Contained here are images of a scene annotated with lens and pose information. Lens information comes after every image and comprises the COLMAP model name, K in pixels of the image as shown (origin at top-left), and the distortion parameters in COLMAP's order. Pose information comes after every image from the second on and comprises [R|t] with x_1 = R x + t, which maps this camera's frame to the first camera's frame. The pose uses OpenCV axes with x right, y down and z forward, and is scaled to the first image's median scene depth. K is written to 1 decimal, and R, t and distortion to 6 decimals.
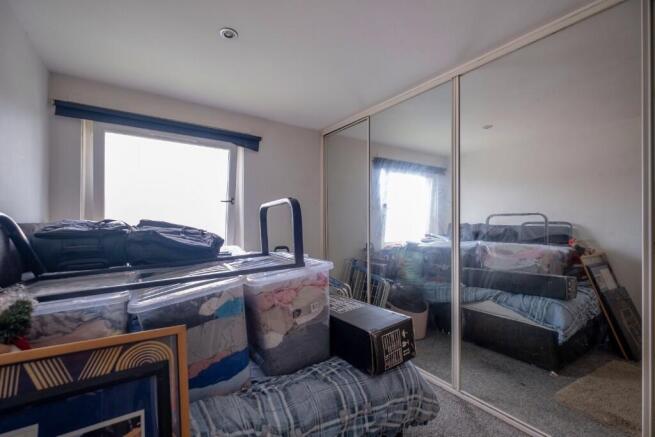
lens RADIAL K [[283.2, 0, 327.5], [0, 283.2, 218.5], [0, 0, 1]] dist [-0.001254, 0.000126]
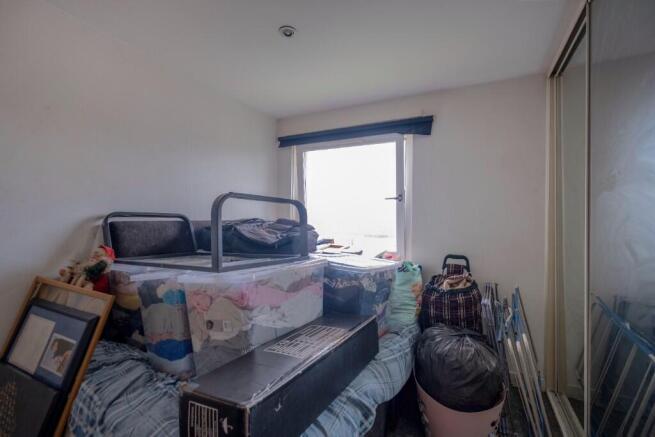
lens RADIAL K [[287.8, 0, 328.7], [0, 287.8, 216.6], [0, 0, 1]] dist [0.000263, 0.000002]
pose [[0.477535, -0.004497, -0.878601, 0.608515], [-0.000750, 0.999984, -0.005526, 0.004176], [0.878612, 0.003298, 0.477524, 0.644354]]
